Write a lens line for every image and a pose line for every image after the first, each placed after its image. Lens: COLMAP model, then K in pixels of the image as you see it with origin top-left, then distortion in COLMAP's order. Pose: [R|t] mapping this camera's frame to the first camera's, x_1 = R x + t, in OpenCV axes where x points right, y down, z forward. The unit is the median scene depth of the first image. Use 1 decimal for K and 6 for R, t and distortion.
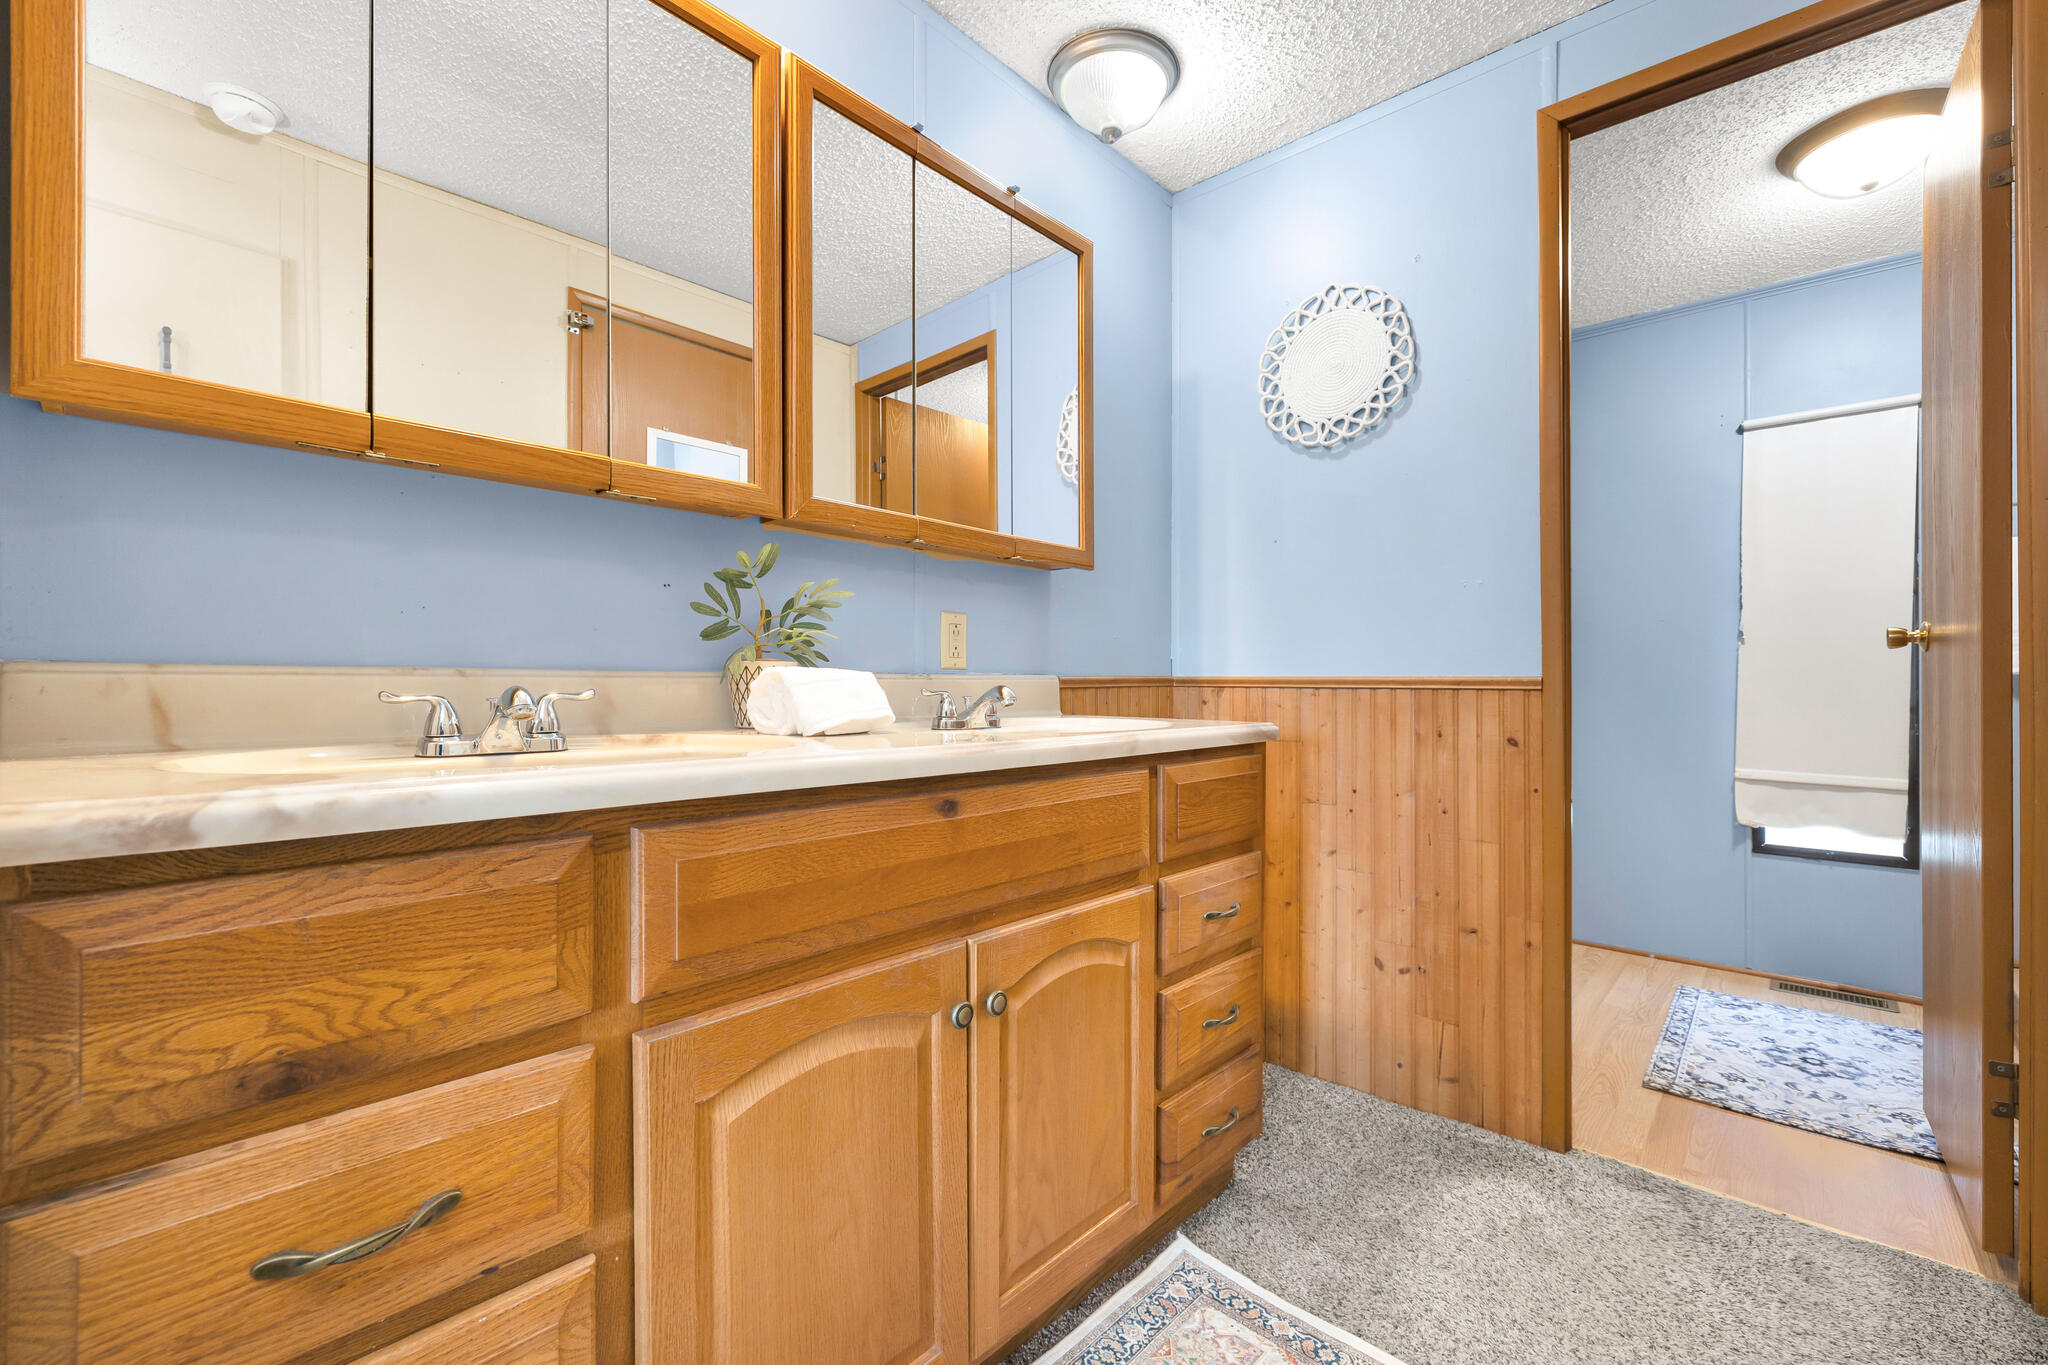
lens RADIAL K [[858.0, 0, 1022.2], [0, 858.0, 684.8], [0, 0, 1]] dist [0.000813, -0.000986]
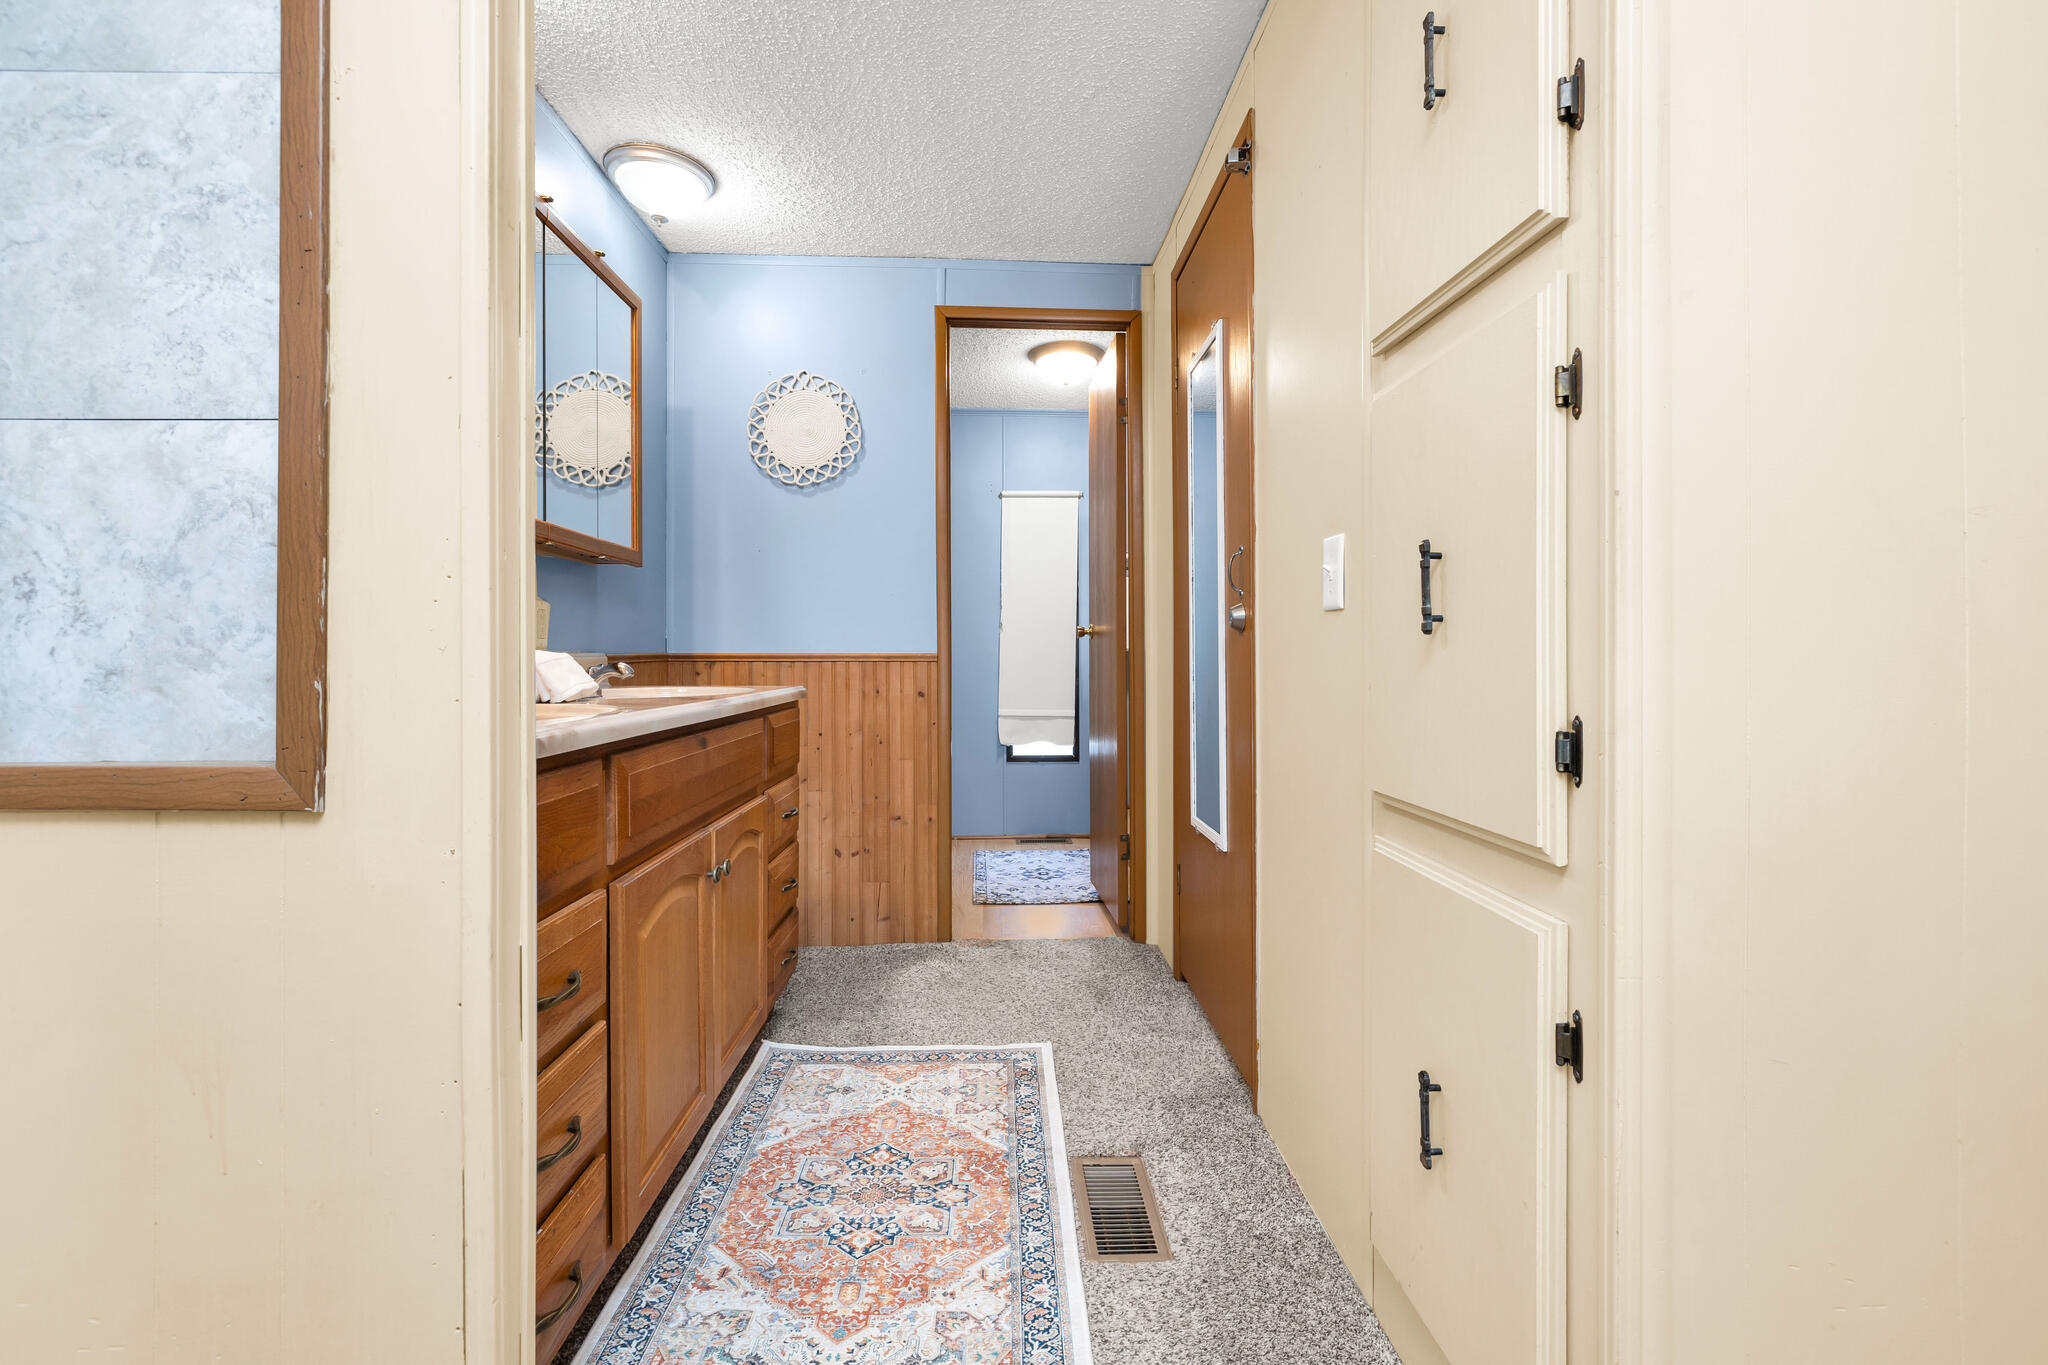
lens RADIAL K [[858.0, 0, 1025.1], [0, 858.0, 664.7], [0, 0, 1]] dist [0.000813, -0.000986]
pose [[0.713631, -0.013352, 0.700395, -0.376779], [0.006361, 0.999901, 0.012580, -0.006179], [-0.700493, -0.004522, 0.713645, -0.251555]]
